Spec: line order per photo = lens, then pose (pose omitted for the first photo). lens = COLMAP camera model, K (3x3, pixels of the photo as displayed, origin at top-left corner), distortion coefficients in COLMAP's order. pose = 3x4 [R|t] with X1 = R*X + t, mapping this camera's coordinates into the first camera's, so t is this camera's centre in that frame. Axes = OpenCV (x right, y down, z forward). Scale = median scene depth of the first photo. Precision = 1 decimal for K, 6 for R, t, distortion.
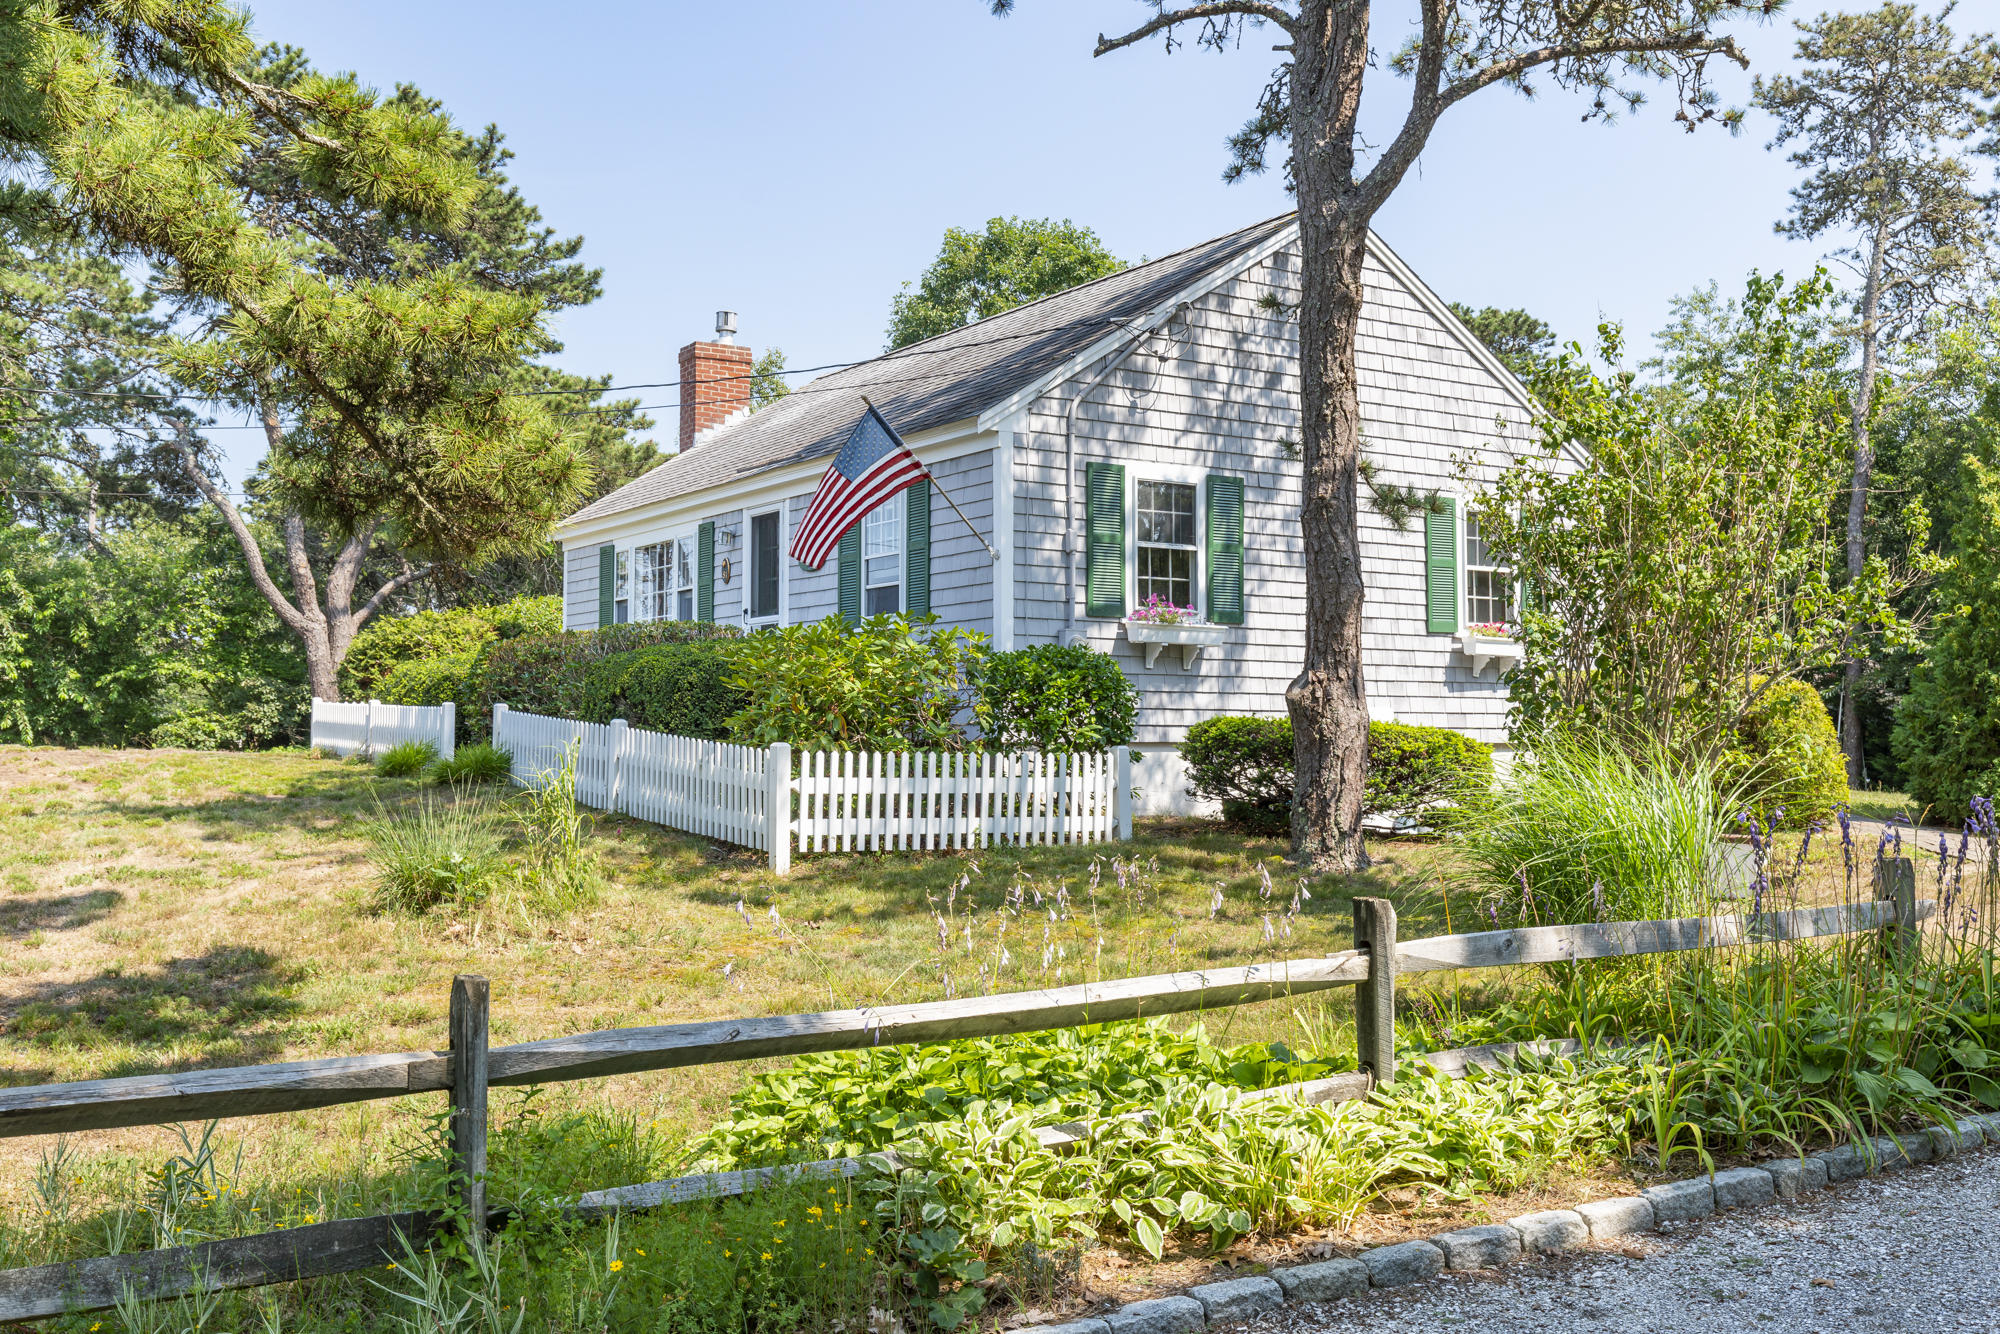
lens RADIAL K [[1897.5, 0, 996.1], [0, 1897.5, 631.9], [0, 0, 1]] dist [0.003202, 0.000000]
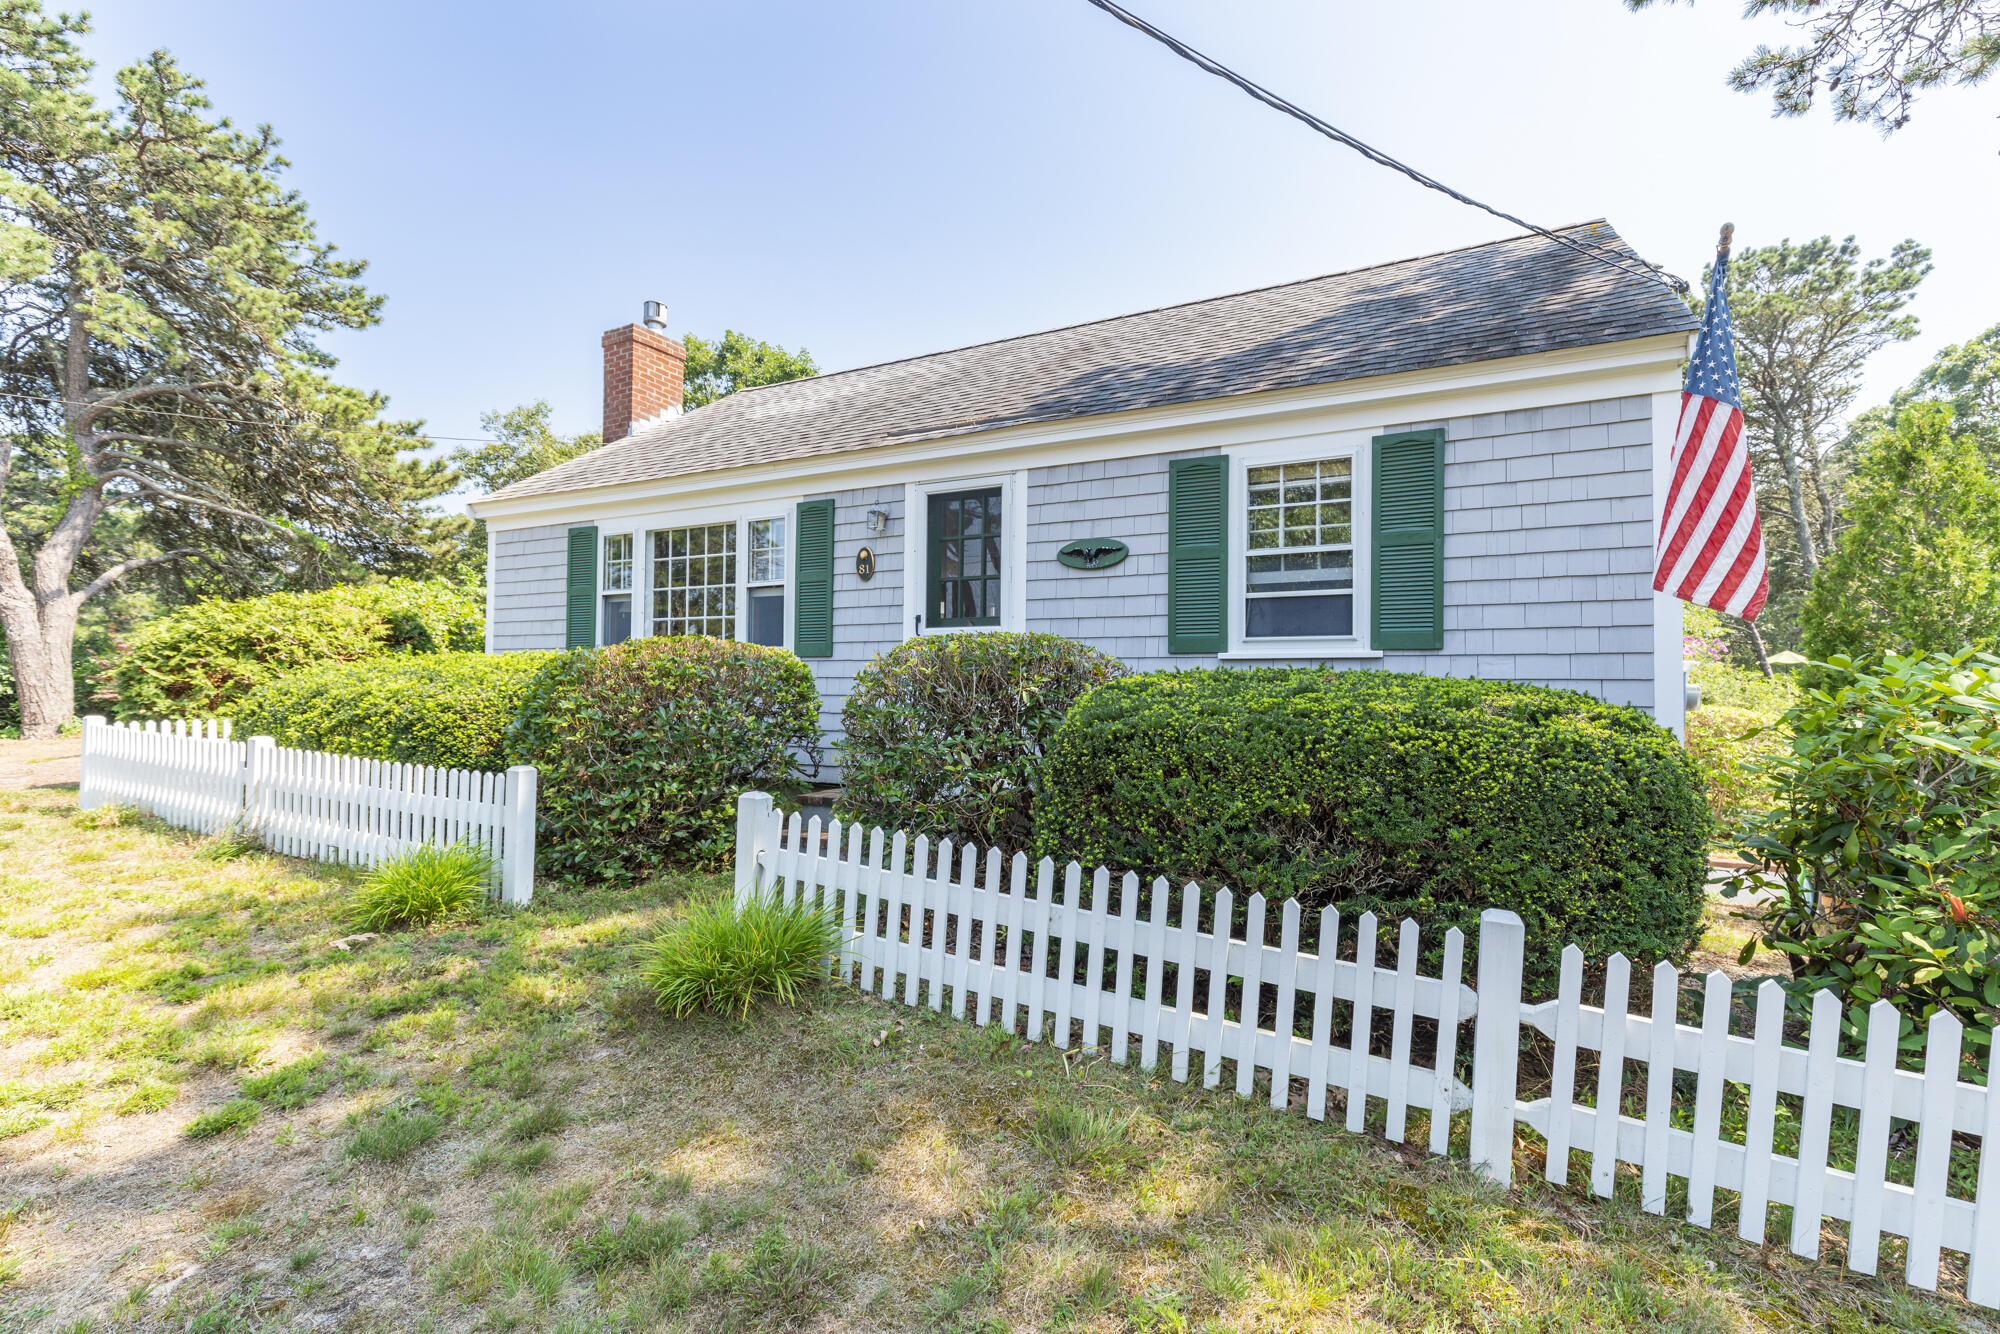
lens RADIAL K [[896.5, 0, 1000.3], [0, 896.5, 672.9], [0, 0, 1]] dist [0.005303, -0.002528]
pose [[0.871704, 0.017109, 0.489734, -0.150973], [-0.035959, 0.998929, 0.029106, -0.000281], [-0.488712, -0.042982, 0.871386, 0.366405]]
